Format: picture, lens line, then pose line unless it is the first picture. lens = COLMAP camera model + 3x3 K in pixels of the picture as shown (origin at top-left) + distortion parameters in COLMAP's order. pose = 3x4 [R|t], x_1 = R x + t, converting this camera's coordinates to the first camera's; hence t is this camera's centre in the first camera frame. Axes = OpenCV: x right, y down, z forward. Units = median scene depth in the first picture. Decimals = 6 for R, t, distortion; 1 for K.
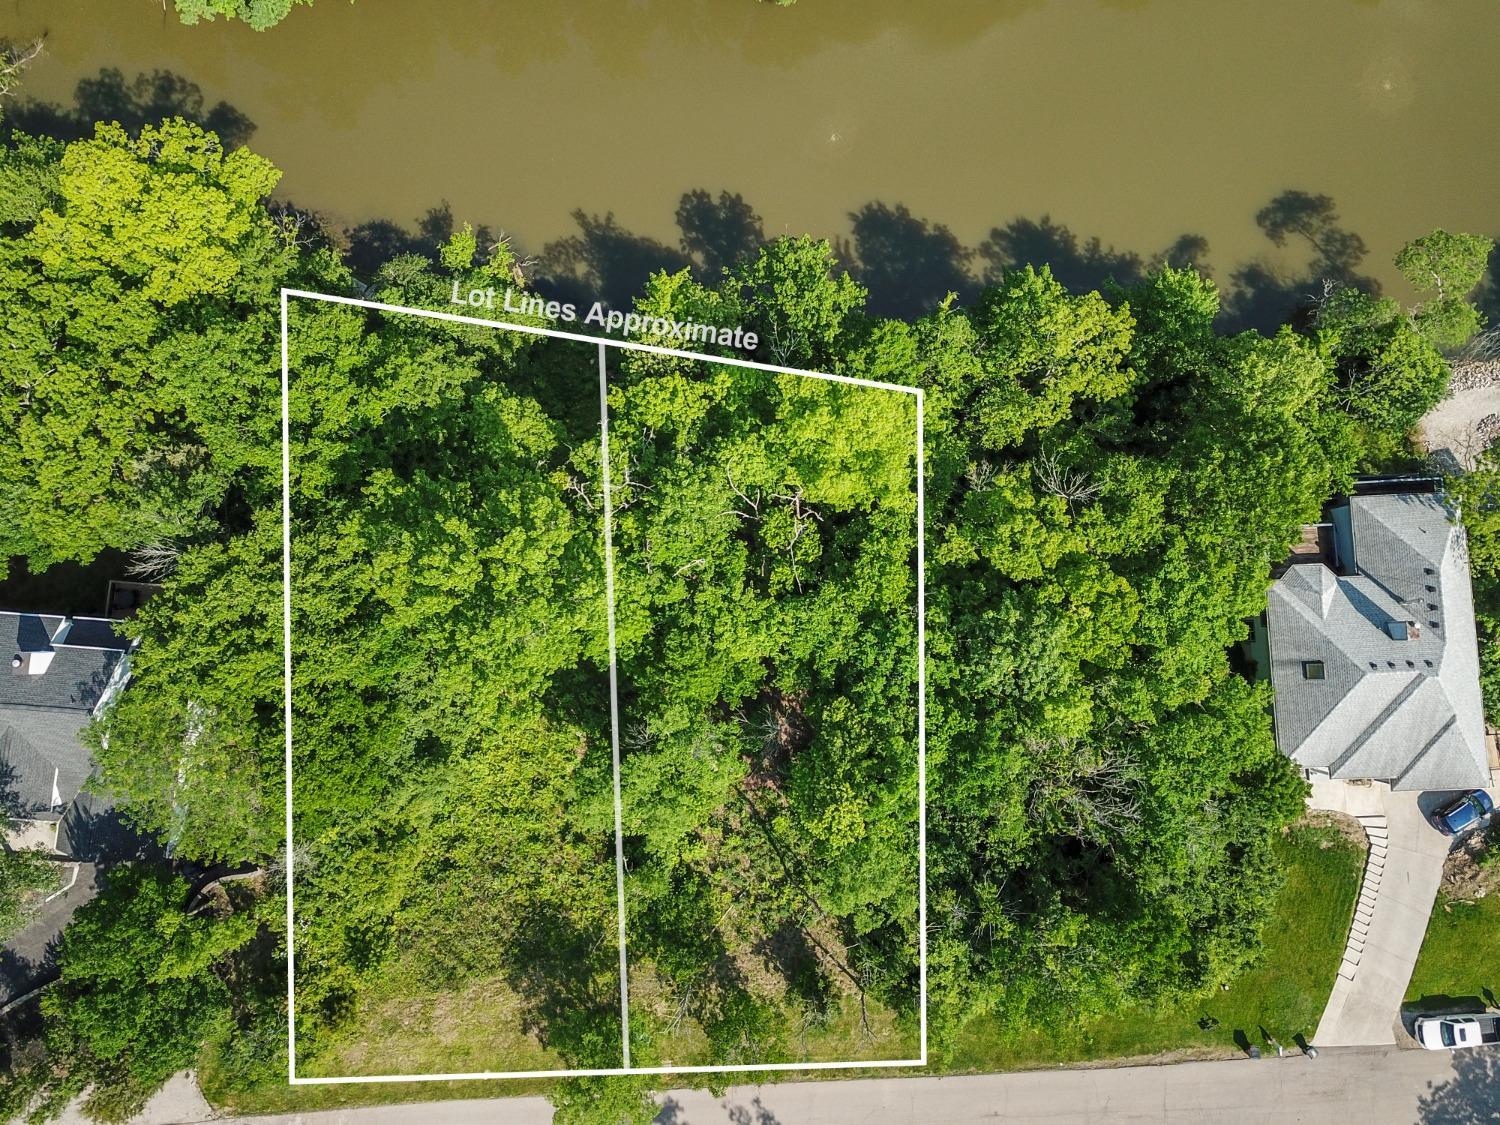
lens RADIAL K [[1140.9, 0, 750.0], [0, 1140.9, 562.5], [0, 0, 1]] dist [0.026438, -0.001712]
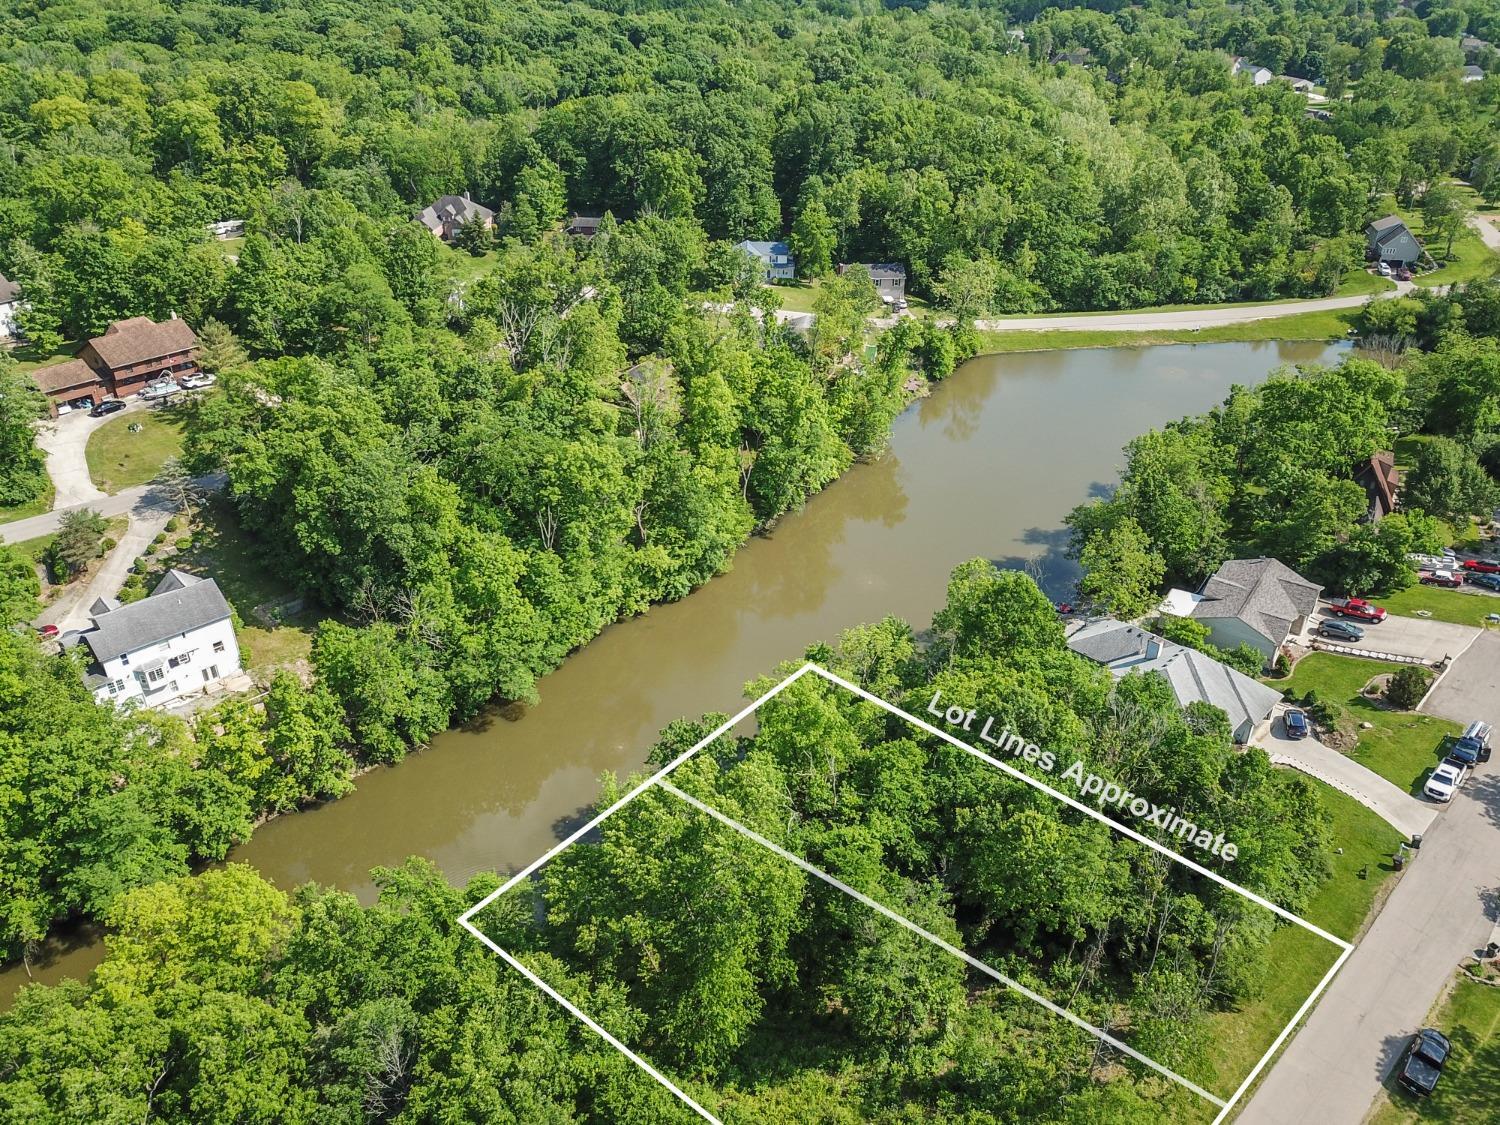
lens RADIAL K [[1140.9, 0, 750.0], [0, 1140.9, 562.5], [0, 0, 1]] dist [0.026438, -0.001712]
pose [[0.732768, -0.350278, 0.583401, -0.649399], [0.679166, 0.429686, -0.595065, 0.543462], [-0.042241, 0.832271, 0.552757, 0.101180]]
